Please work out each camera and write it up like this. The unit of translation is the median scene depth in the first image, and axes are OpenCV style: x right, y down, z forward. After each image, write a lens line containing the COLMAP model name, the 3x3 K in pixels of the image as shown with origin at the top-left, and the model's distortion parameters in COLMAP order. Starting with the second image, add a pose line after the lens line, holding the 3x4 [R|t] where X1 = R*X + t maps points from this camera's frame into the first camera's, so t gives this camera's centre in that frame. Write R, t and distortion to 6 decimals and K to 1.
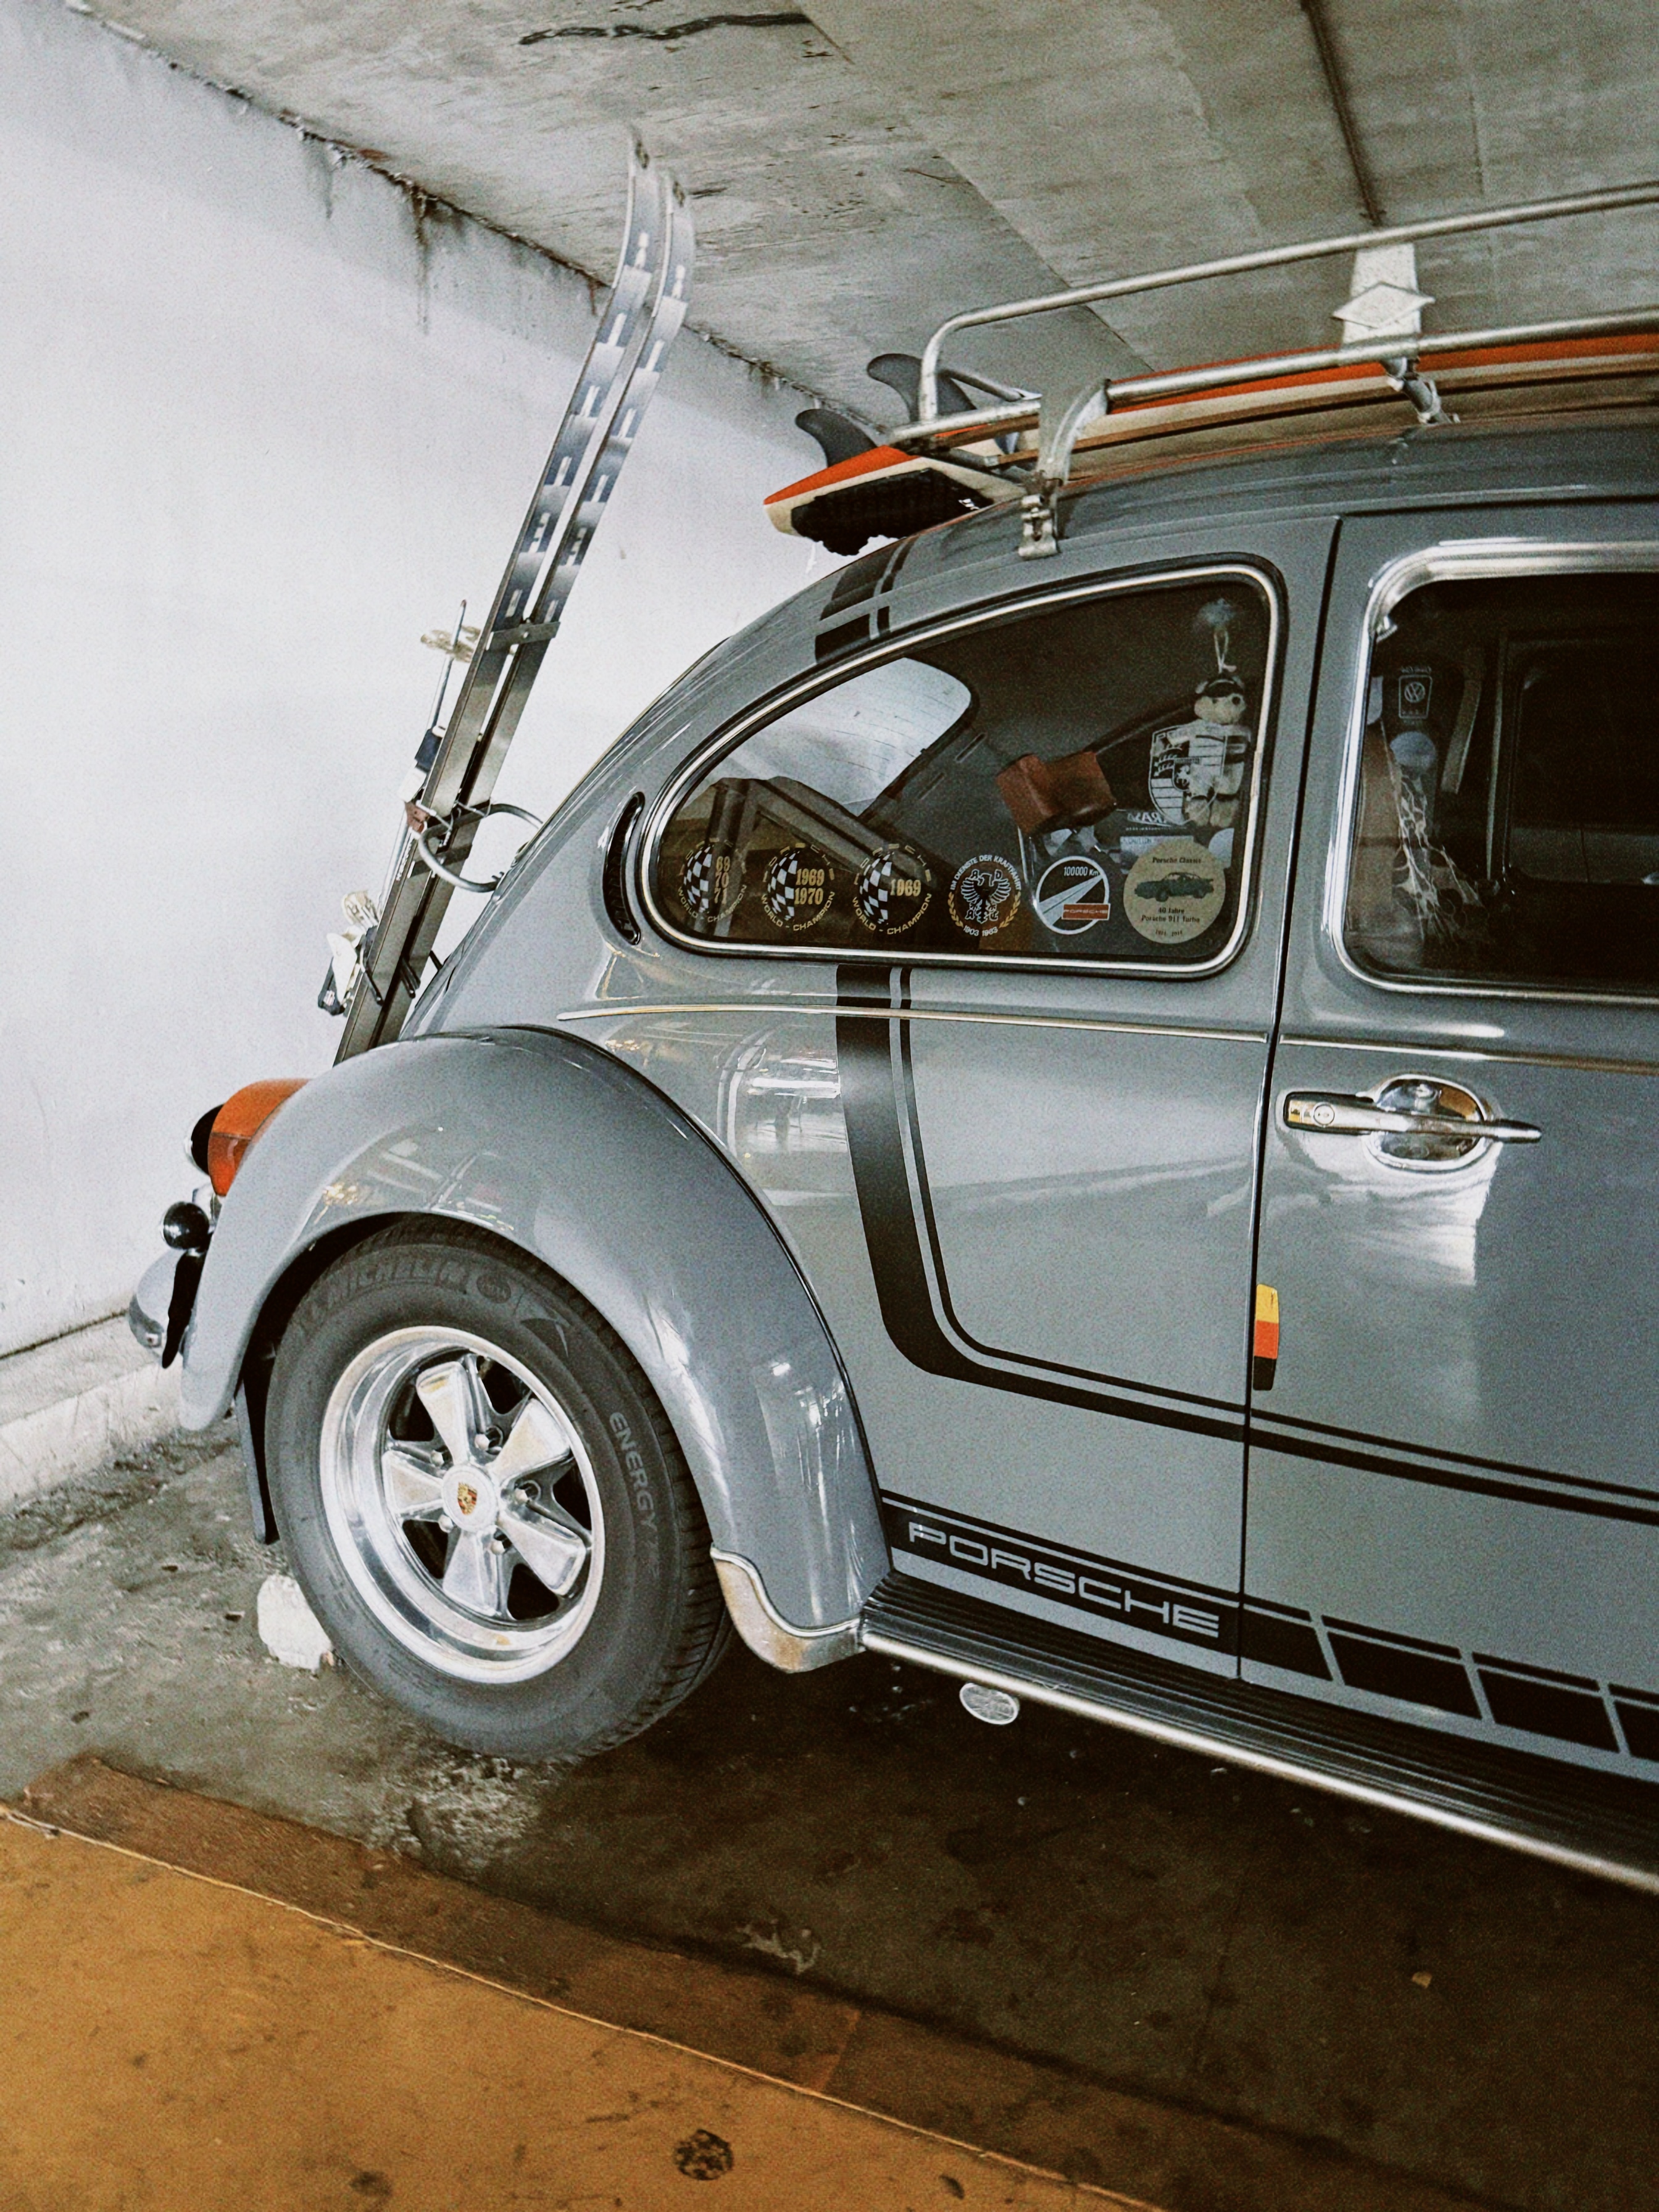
lens RADIAL K [[1581.0, 0, 843.1], [0, 1581.0, 1101.5], [0, 0, 1]] dist [0.035420, -0.049402]
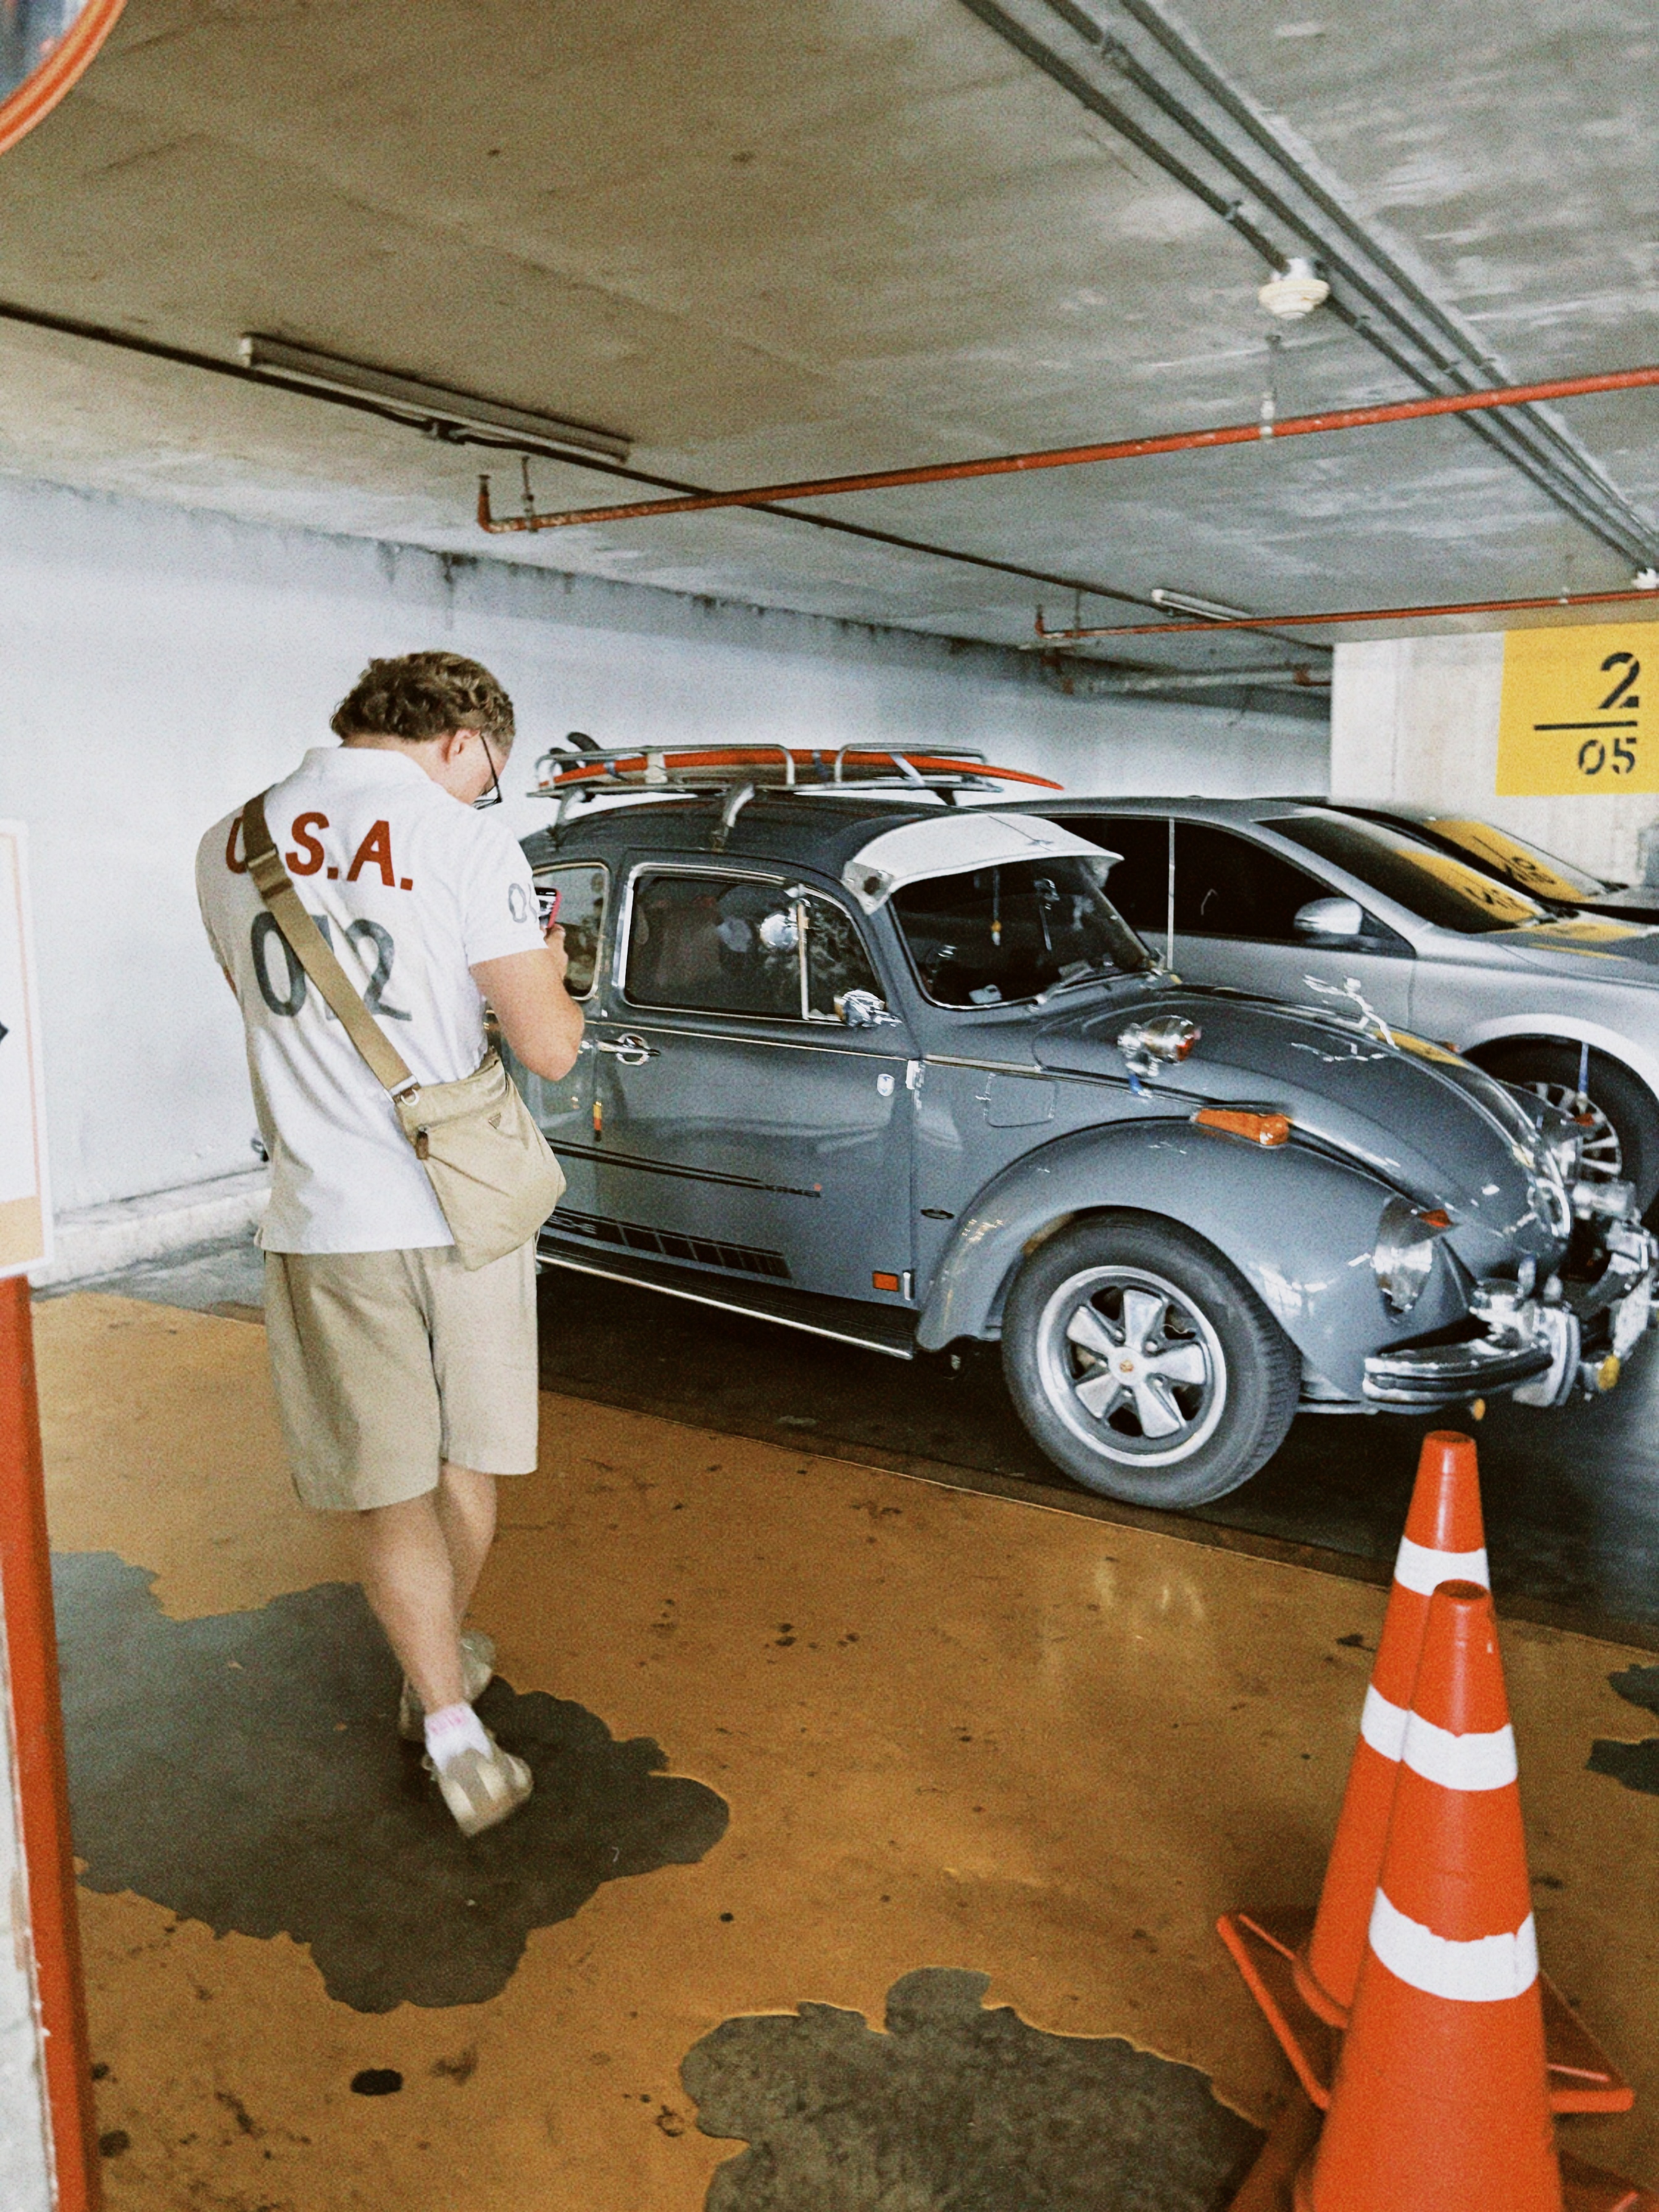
lens RADIAL K [[1693.2, 0, 806.9], [0, 1693.2, 1101.3], [0, 0, 1]] dist [0.035819, -0.051730]
pose [[0.987411, 0.024868, -0.156209, 0.897706], [-0.028008, 0.999447, -0.017927, 0.119604], [0.155677, 0.022076, 0.987561, -1.618919]]
